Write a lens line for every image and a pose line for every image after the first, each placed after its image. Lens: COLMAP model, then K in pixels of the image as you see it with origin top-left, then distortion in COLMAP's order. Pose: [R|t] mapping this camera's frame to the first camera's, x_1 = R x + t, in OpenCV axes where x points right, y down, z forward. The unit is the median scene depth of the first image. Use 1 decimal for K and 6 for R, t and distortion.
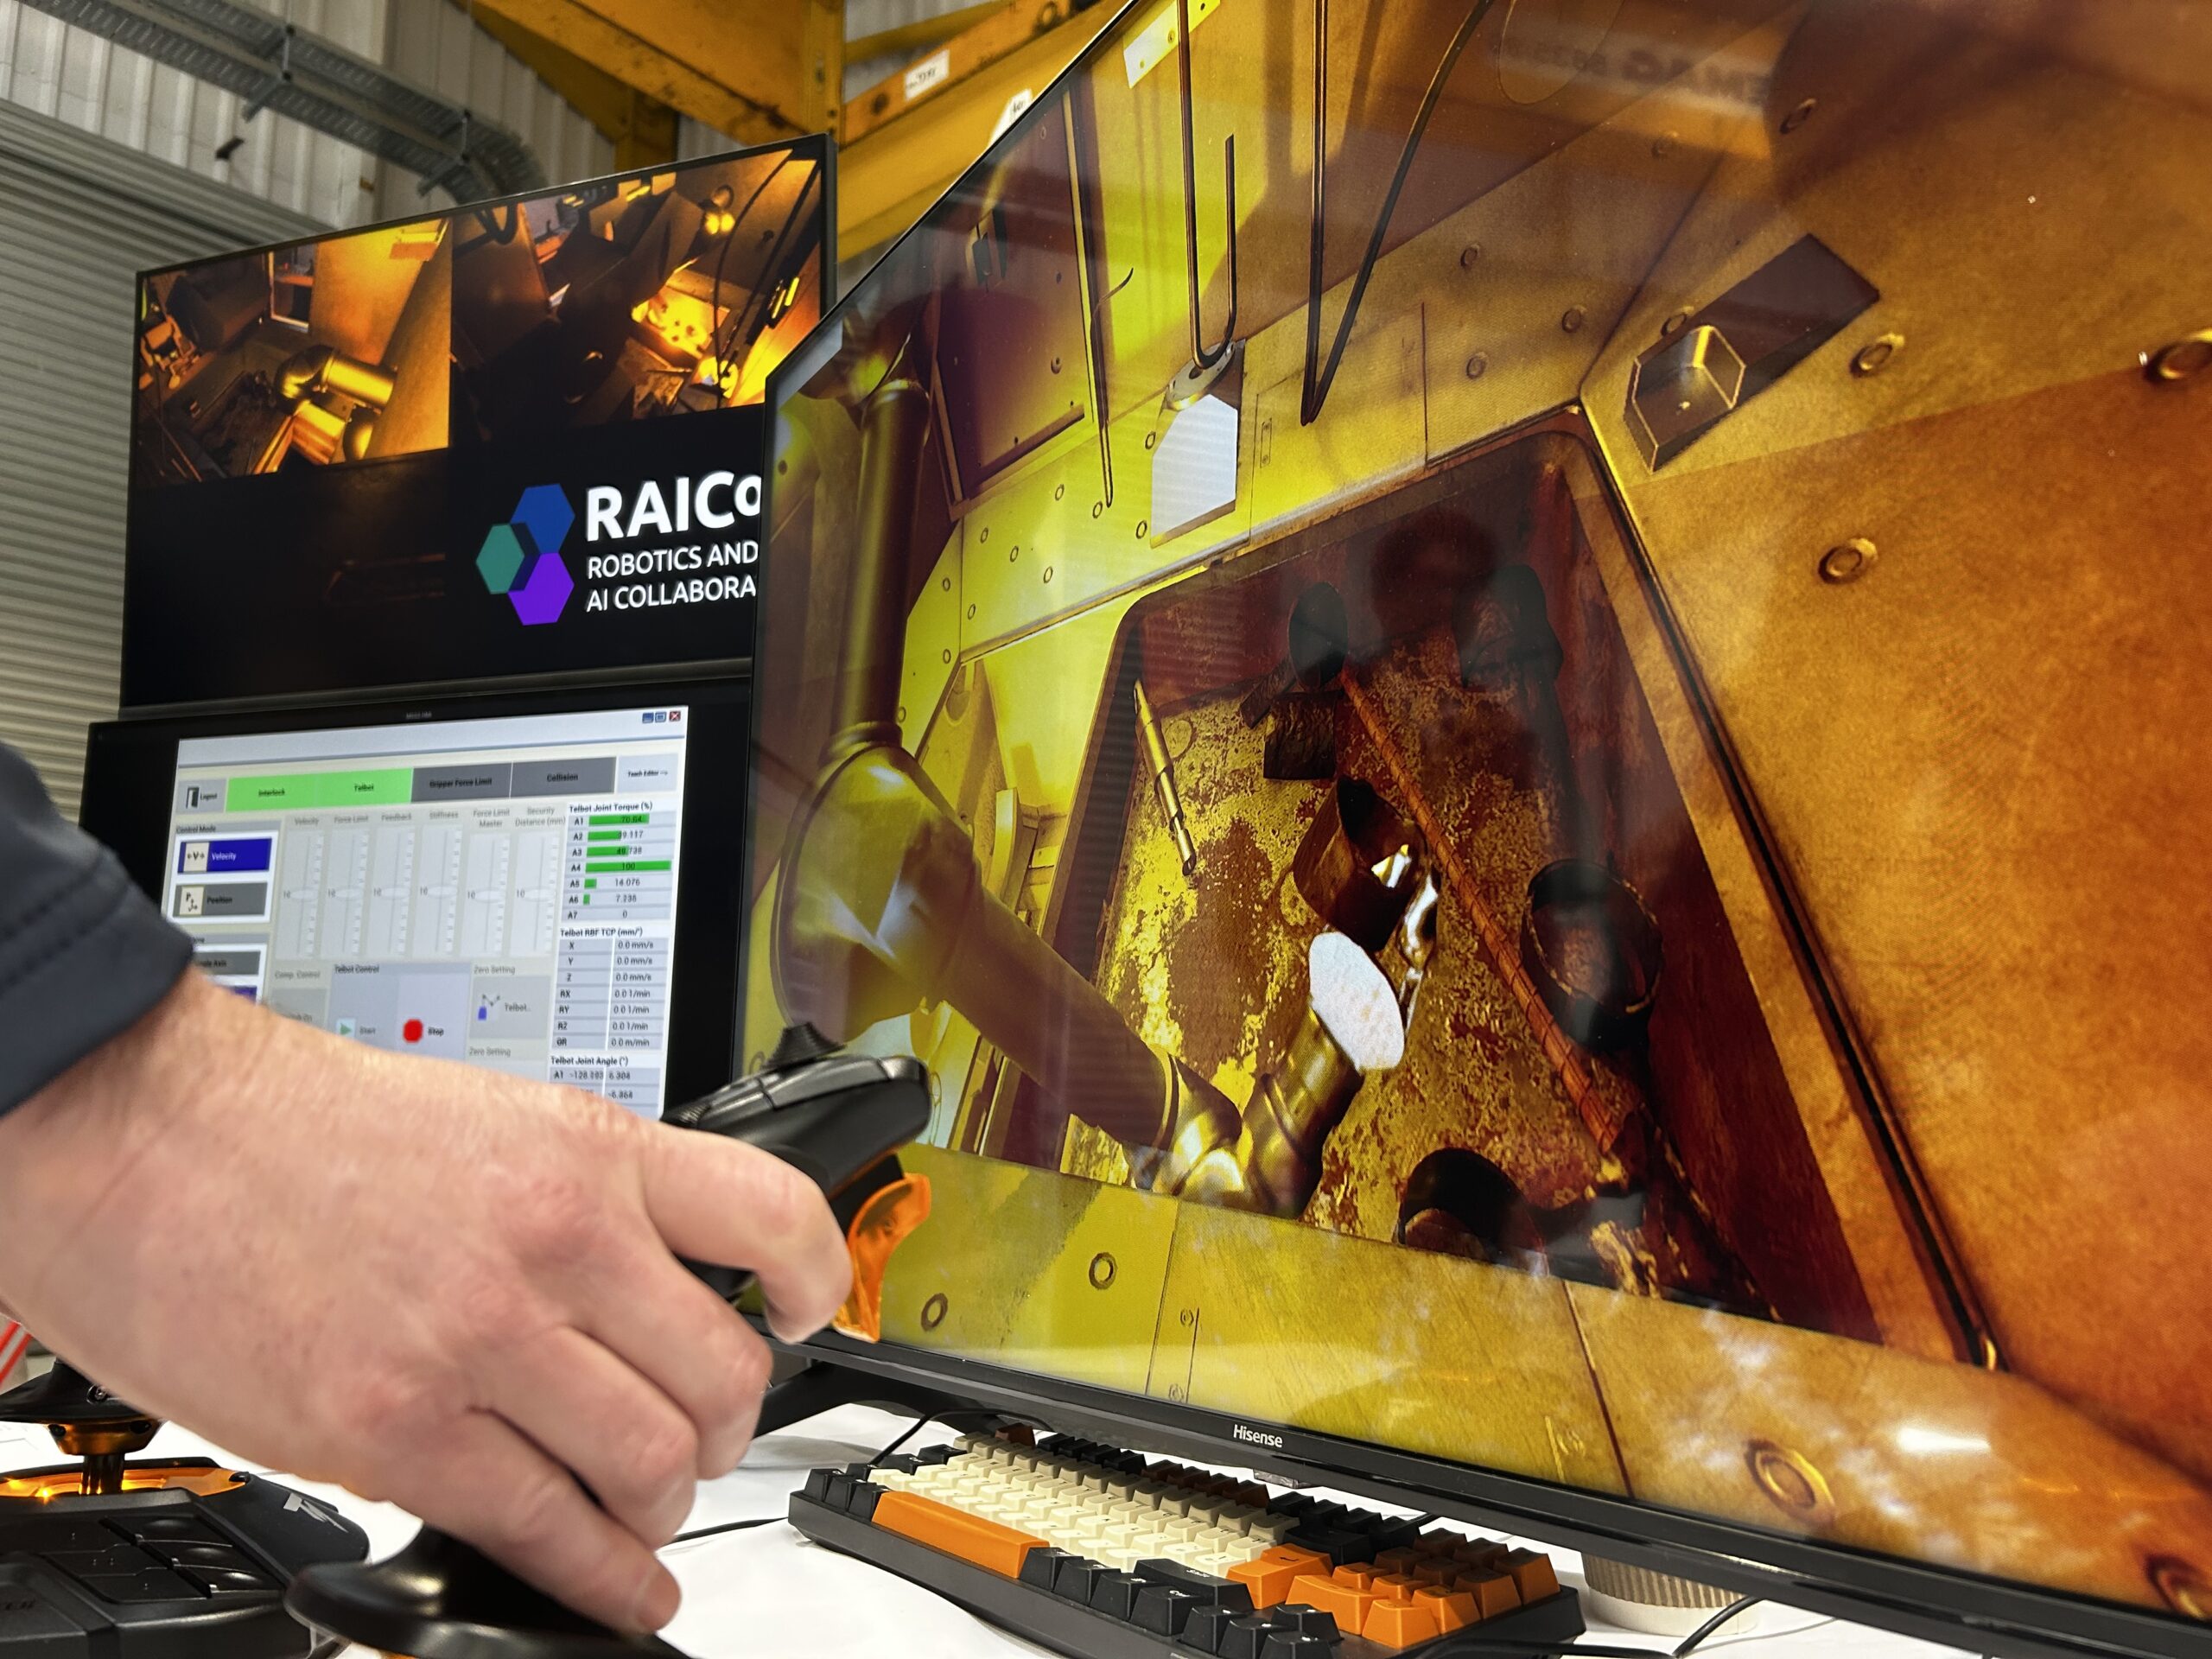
lens RADIAL K [[1692.9, 0, 1100.7], [0, 1692.9, 826.9], [0, 0, 1]] dist [0.034677, -0.020506]
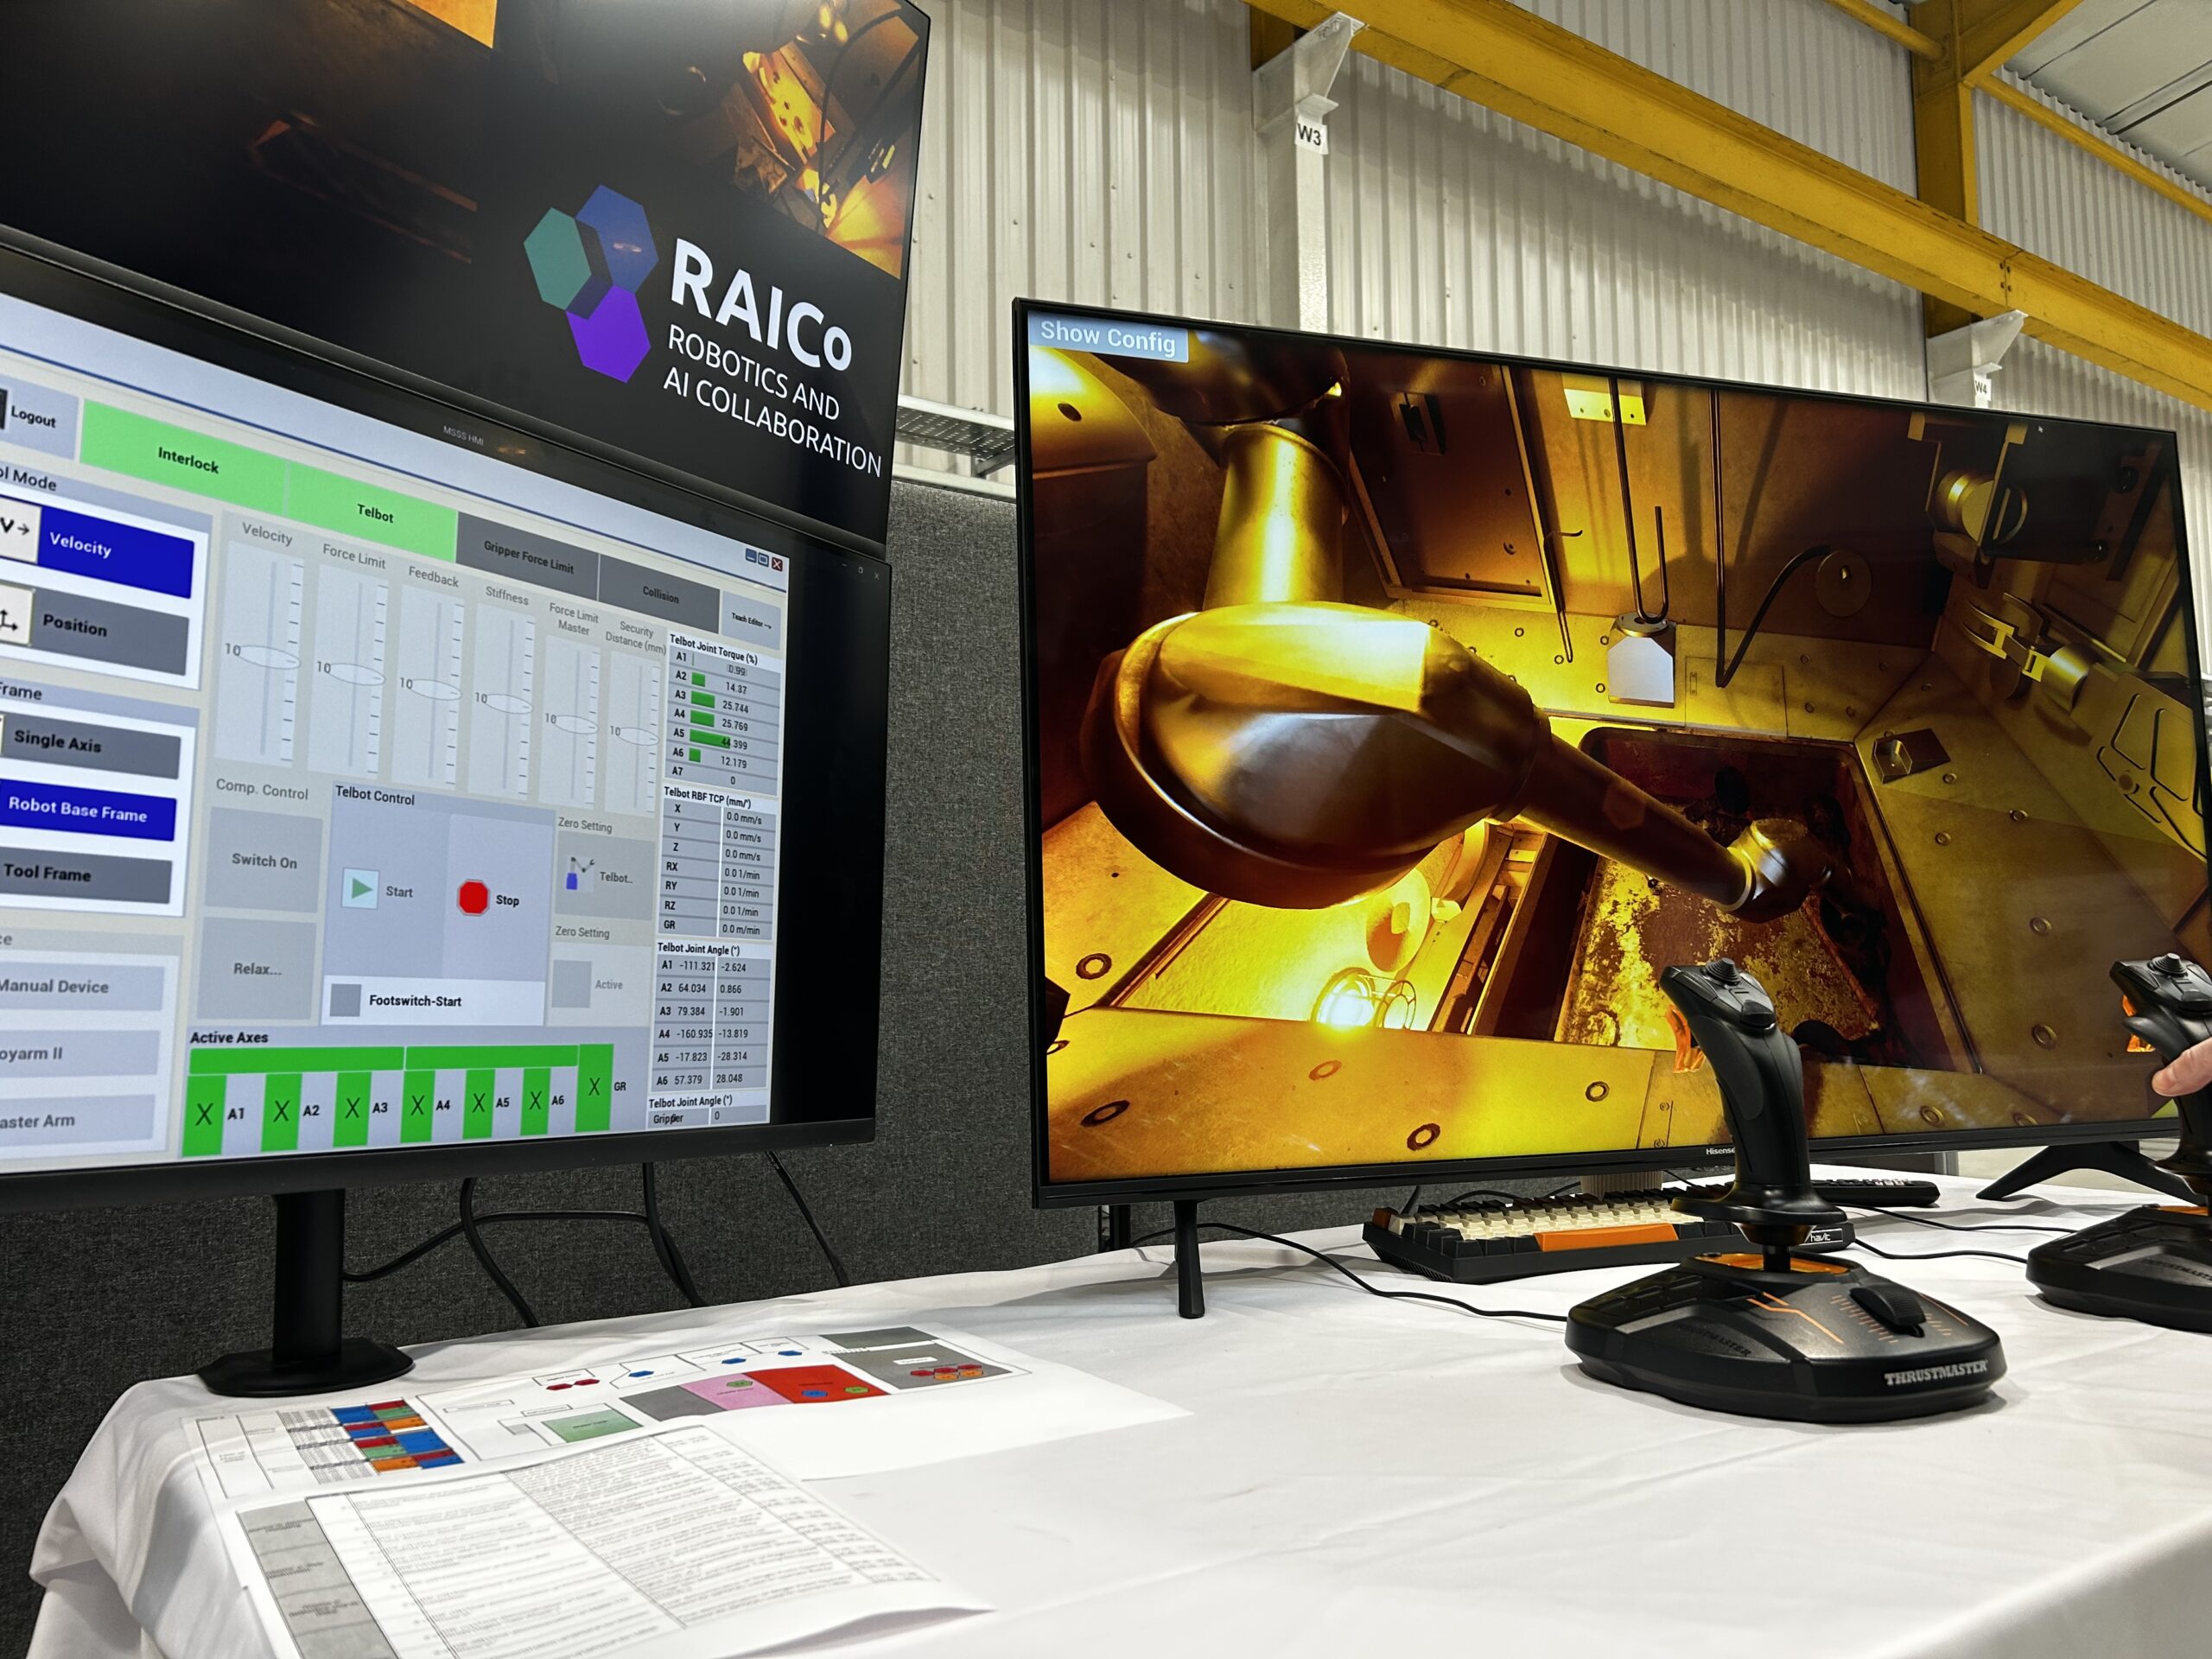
lens RADIAL K [[1692.9, 0, 1102.4], [0, 1692.9, 830.0], [0, 0, 1]] dist [0.034677, -0.020506]
pose [[0.222310, 0.090044, 0.970809, -1.059255], [-0.162527, 0.985216, -0.054163, 0.091298], [-0.961334, -0.145742, 0.233658, 0.611334]]
